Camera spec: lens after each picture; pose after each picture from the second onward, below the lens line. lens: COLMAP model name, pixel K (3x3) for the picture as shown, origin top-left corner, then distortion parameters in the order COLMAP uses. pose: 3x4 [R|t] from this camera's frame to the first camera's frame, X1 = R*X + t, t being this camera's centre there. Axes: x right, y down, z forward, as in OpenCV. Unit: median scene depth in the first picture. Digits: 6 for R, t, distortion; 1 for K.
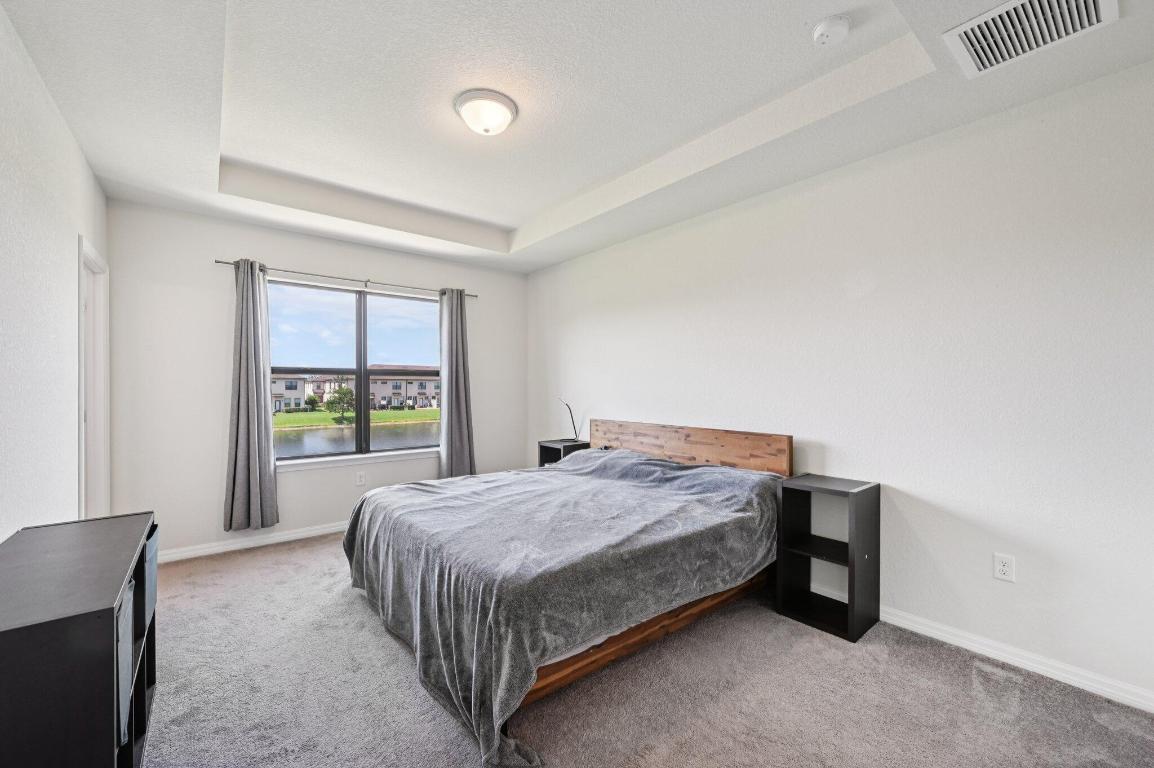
lens RADIAL K [[465.3, 0, 576.3], [0, 465.3, 397.9], [0, 0, 1]] dist [-0.001617, -0.000328]
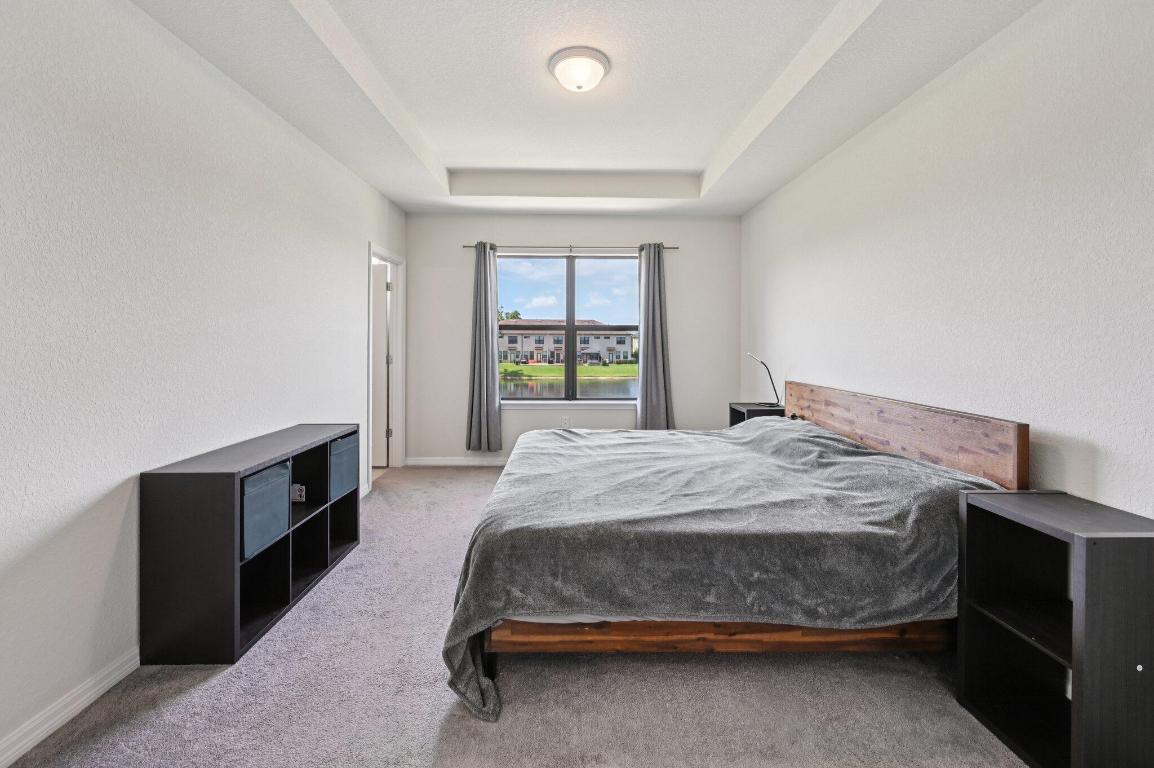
lens RADIAL K [[472.1, 0, 574.0], [0, 472.1, 349.9], [0, 0, 1]] dist [-0.001182, -0.000175]
pose [[0.788554, 0.014972, -0.614784, 0.302552], [-0.019451, 0.999811, -0.000600, -0.001843], [0.614658, 0.012432, 0.788696, 0.128552]]
